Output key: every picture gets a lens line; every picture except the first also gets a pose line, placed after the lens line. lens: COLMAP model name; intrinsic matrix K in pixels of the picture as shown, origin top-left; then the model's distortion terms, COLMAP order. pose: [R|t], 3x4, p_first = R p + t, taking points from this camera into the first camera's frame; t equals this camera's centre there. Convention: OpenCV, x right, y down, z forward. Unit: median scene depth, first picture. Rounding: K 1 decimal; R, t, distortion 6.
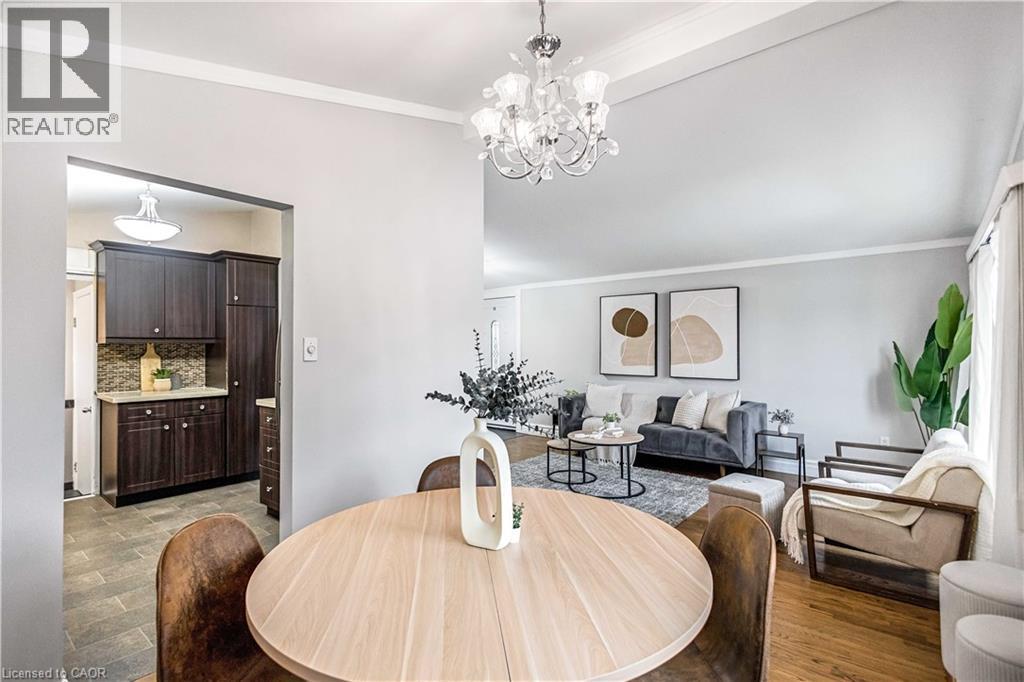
lens RADIAL K [[478.8, 0, 512.0], [0, 478.8, 341.0], [0, 0, 1]] dist [-0.002674, -0.000283]
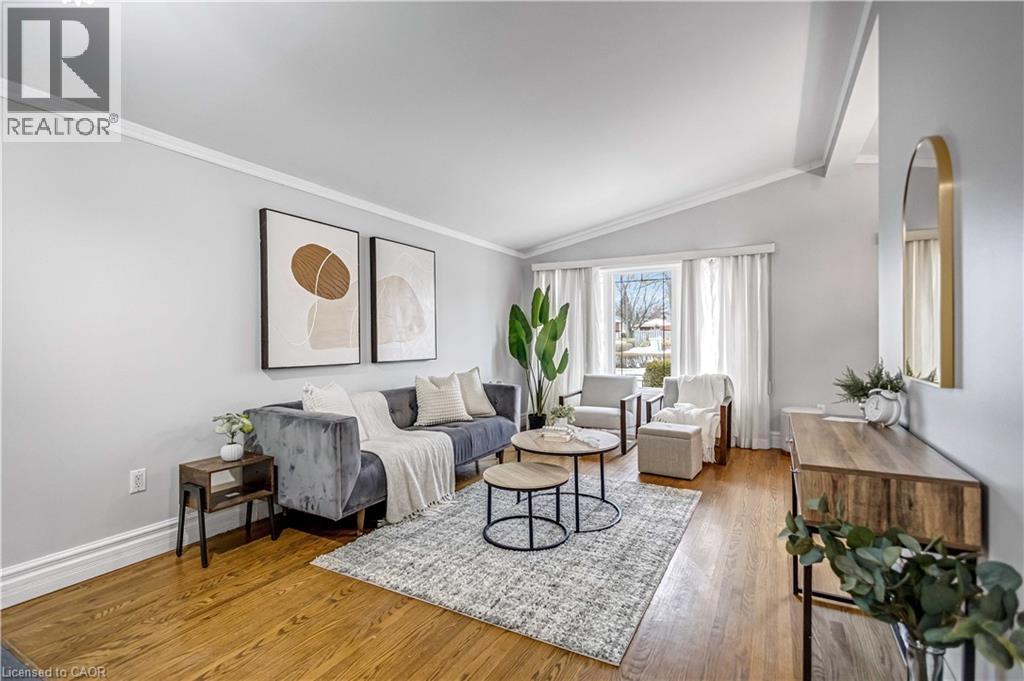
lens RADIAL K [[478.8, 0, 512.0], [0, 478.8, 340.5], [0, 0, 1]] dist [-0.002674, -0.000283]
pose [[-0.206707, 0.000478, 0.978403, -0.408893], [-0.005286, 0.999985, -0.001606, 0.048496], [-0.978389, -0.005504, -0.206701, 1.044608]]
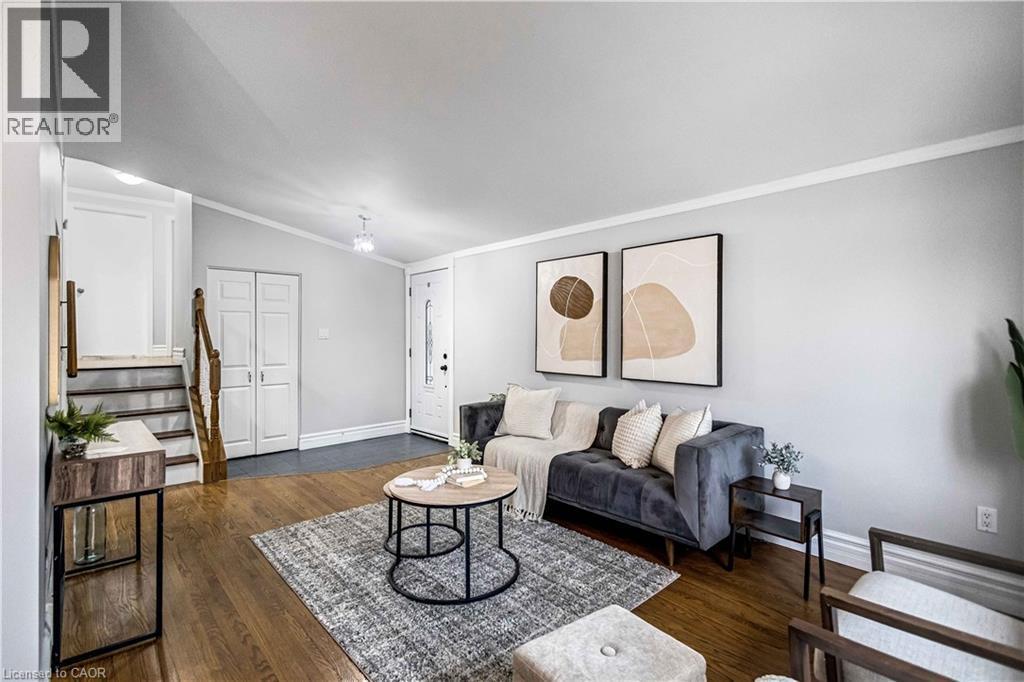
lens RADIAL K [[472.1, 0, 512.0], [0, 472.1, 341.0], [0, 0, 1]] dist [0.001856, 0.000327]
pose [[0.993006, 0.005434, -0.117938, 0.281774], [-0.003090, 0.999794, 0.020050, 0.011937], [0.118022, -0.019546, 0.992819, 0.371540]]
